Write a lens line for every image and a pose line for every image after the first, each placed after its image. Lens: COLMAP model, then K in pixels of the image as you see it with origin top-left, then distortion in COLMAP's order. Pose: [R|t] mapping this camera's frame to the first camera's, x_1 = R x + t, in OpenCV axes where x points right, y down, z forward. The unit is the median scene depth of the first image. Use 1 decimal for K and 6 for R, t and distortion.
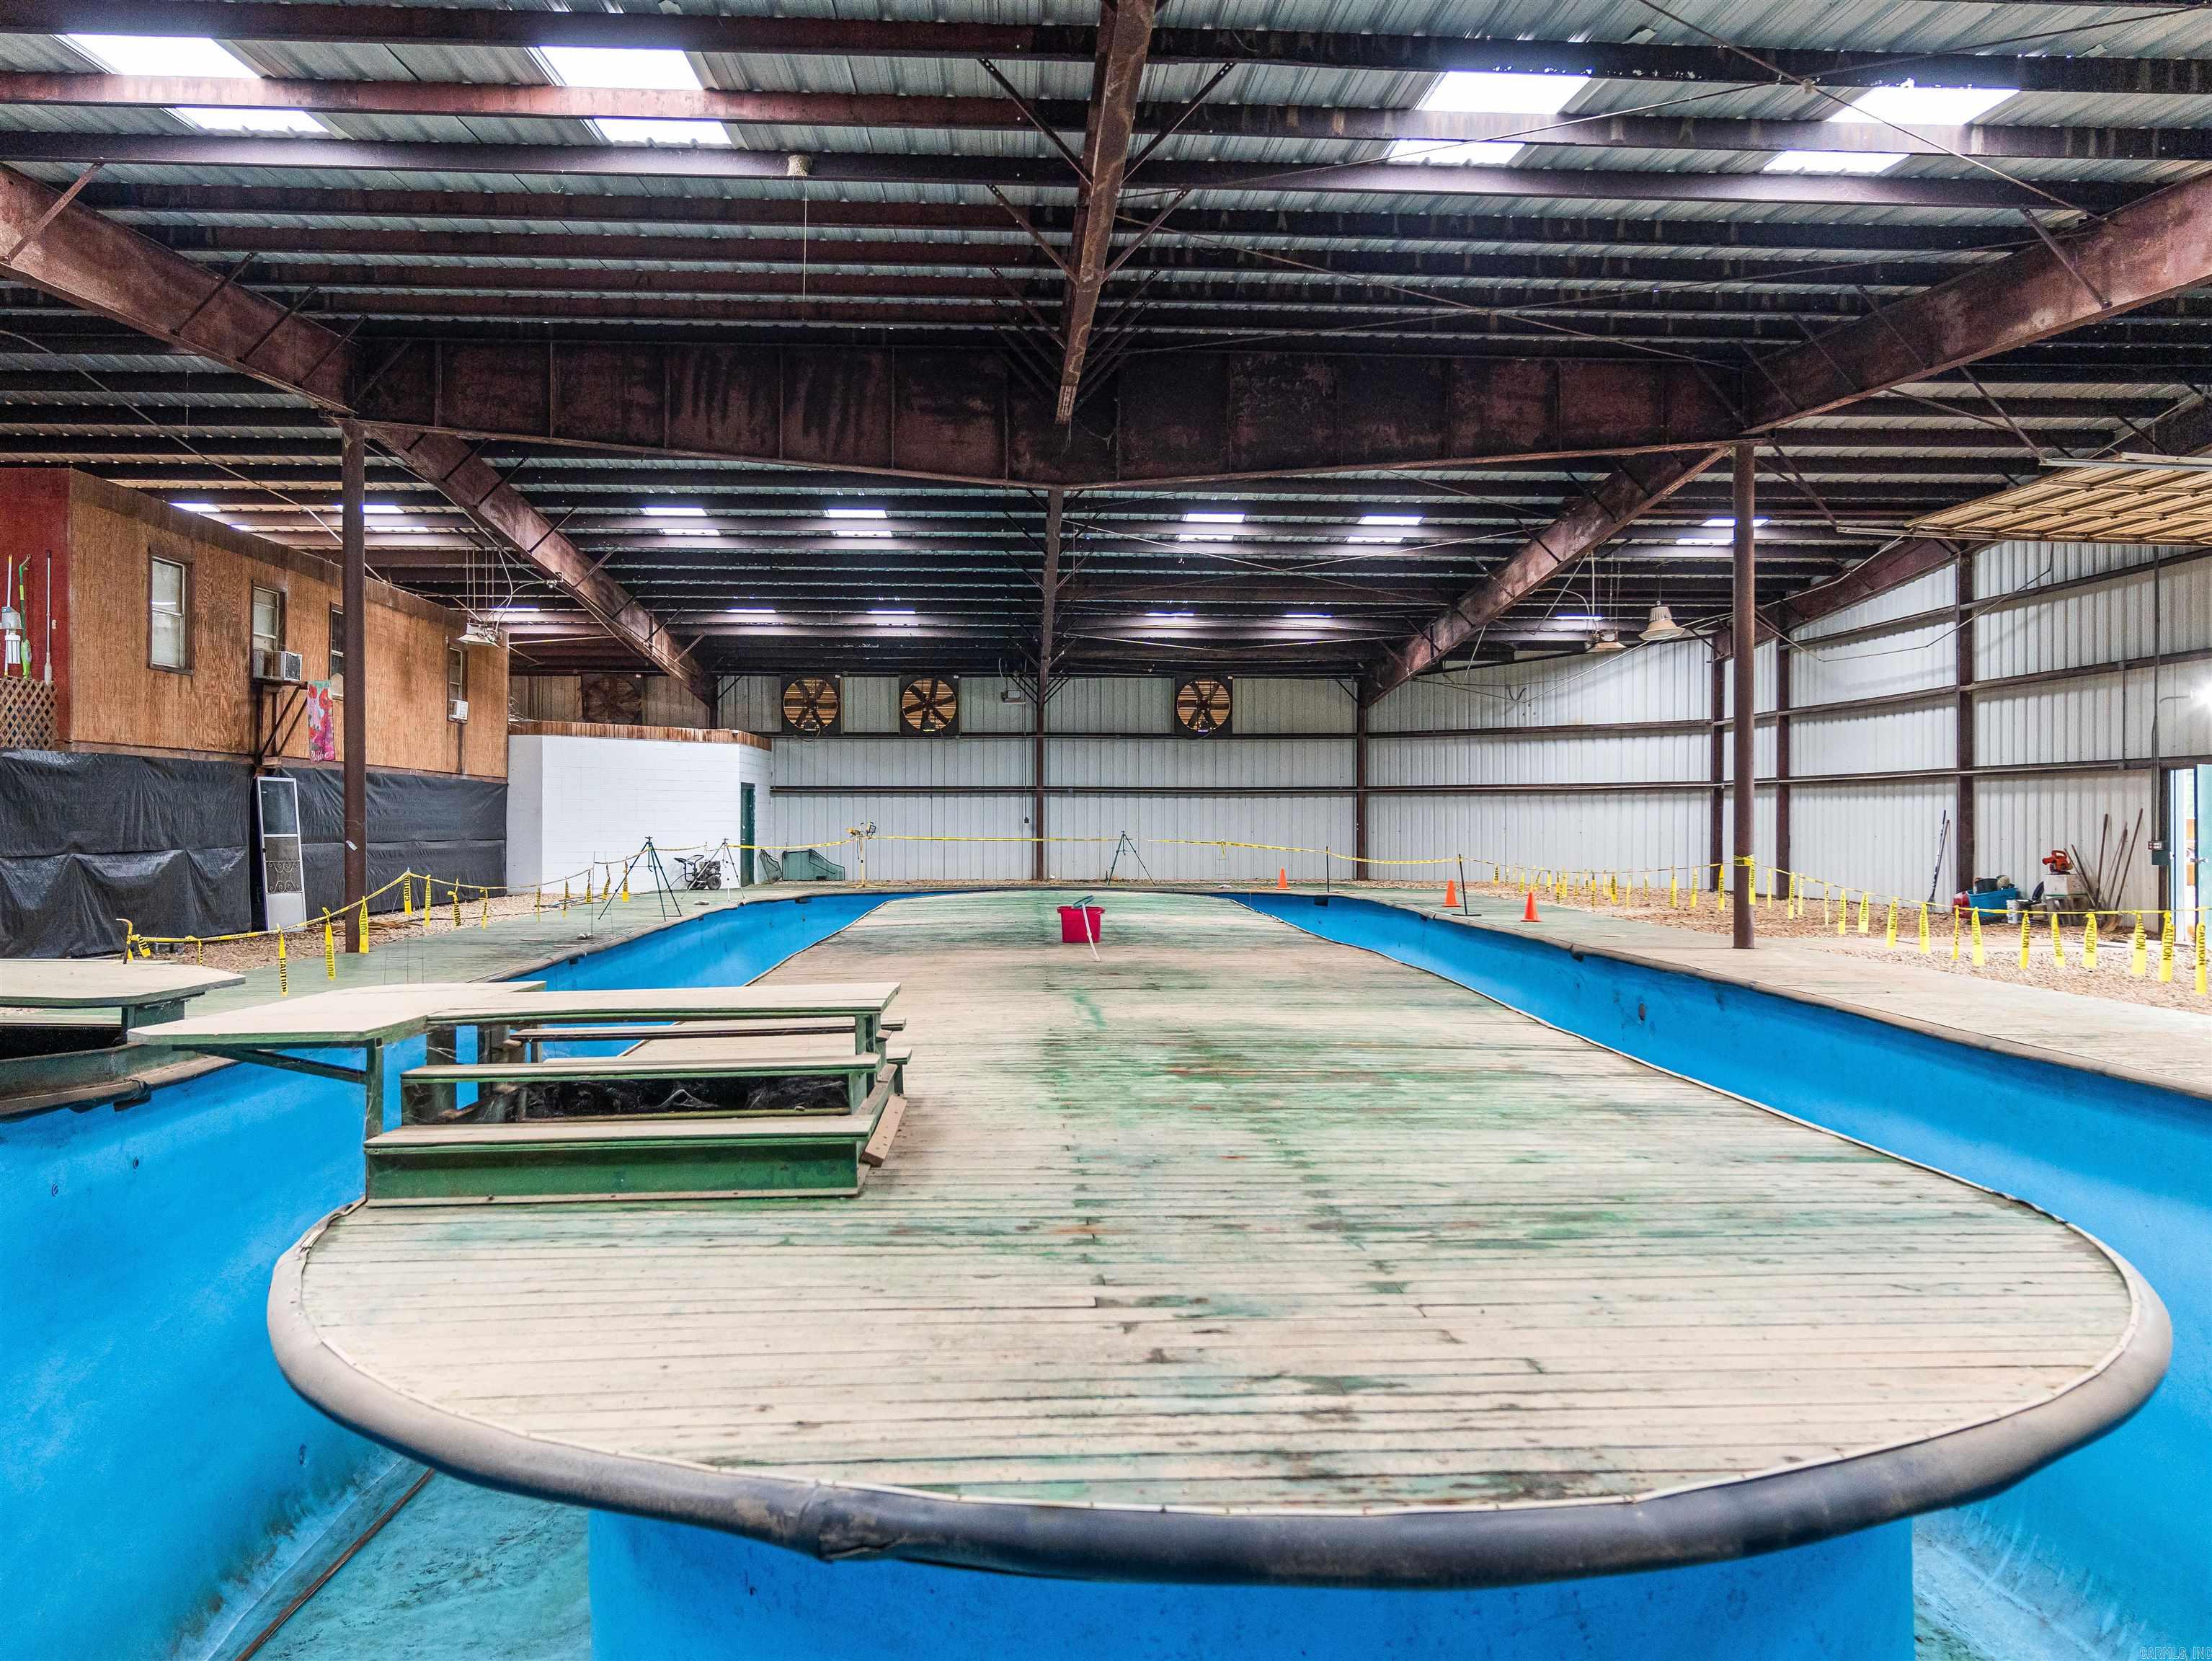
lens RADIAL K [[1687.4, 0, 1083.2], [0, 1687.4, 821.9], [0, 0, 1]] dist [0.009954, -0.009487]
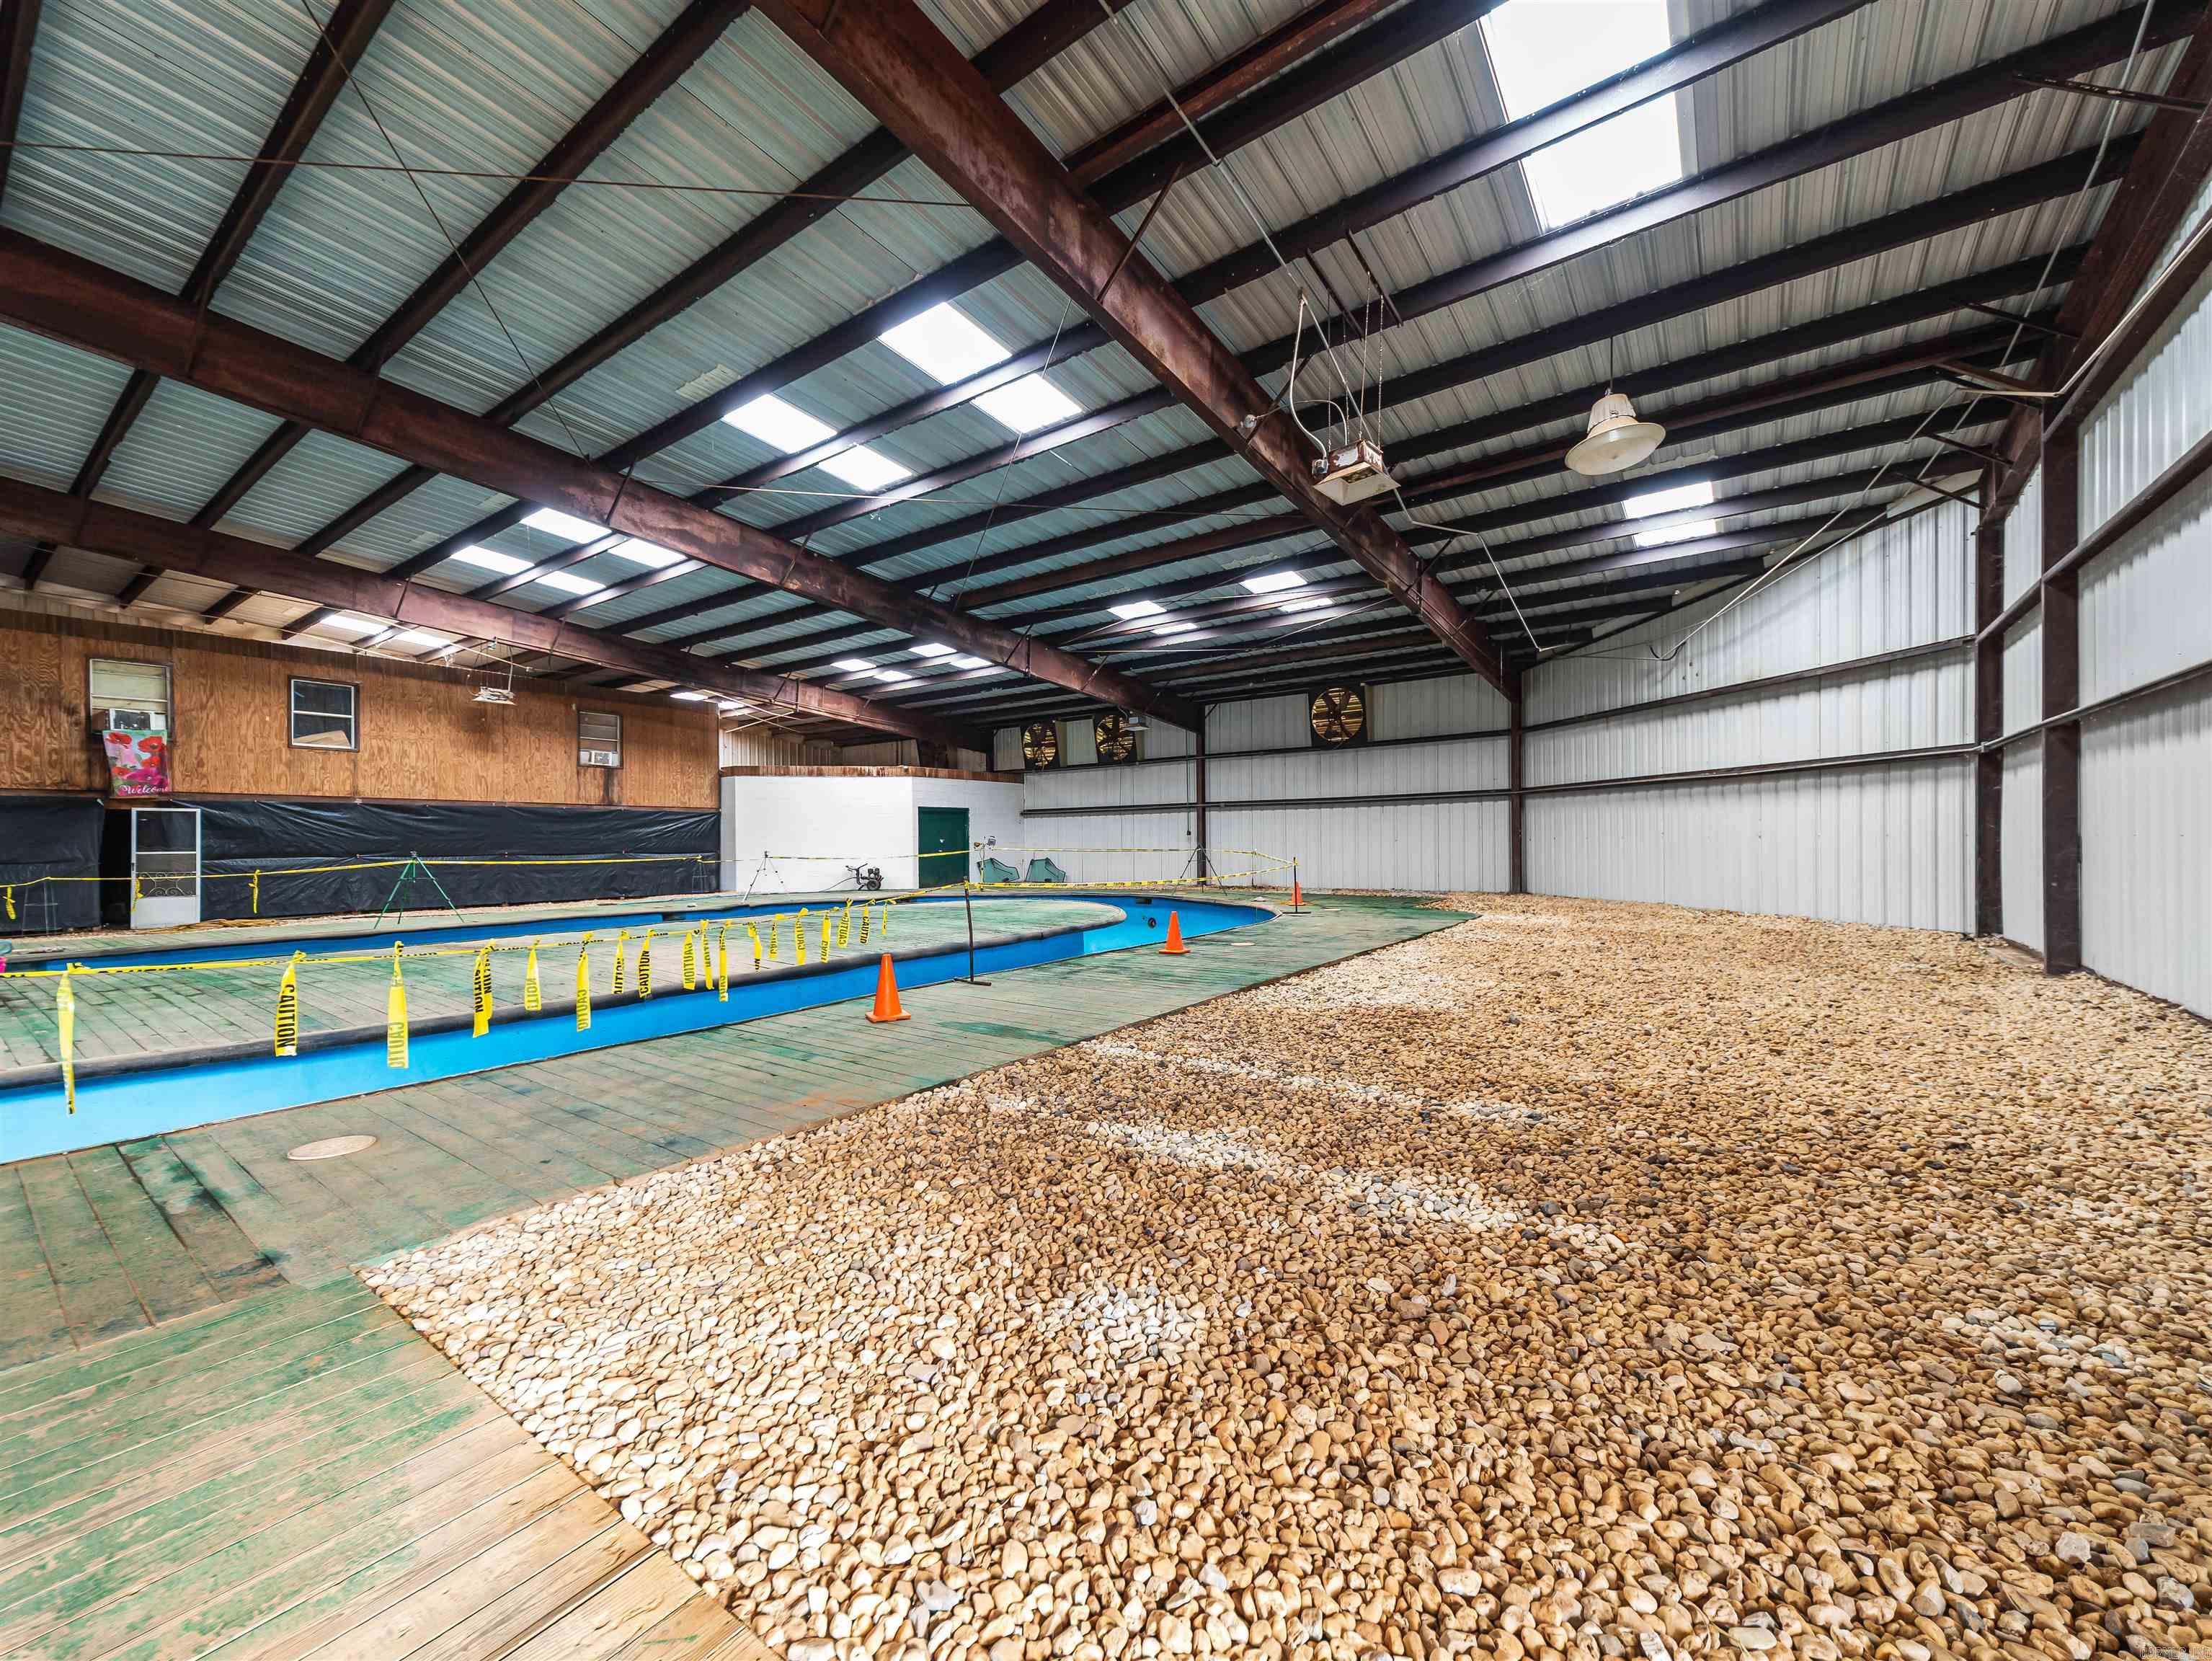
lens RADIAL K [[867.2, 0, 1108.3], [0, 867.2, 847.0], [0, 0, 1]] dist [0.026560, -0.003208]
pose [[0.779924, -0.006693, -0.625838, 0.520076], [0.012578, 0.999908, 0.004981, 0.009670], [0.625748, -0.011756, 0.779937, 0.912538]]
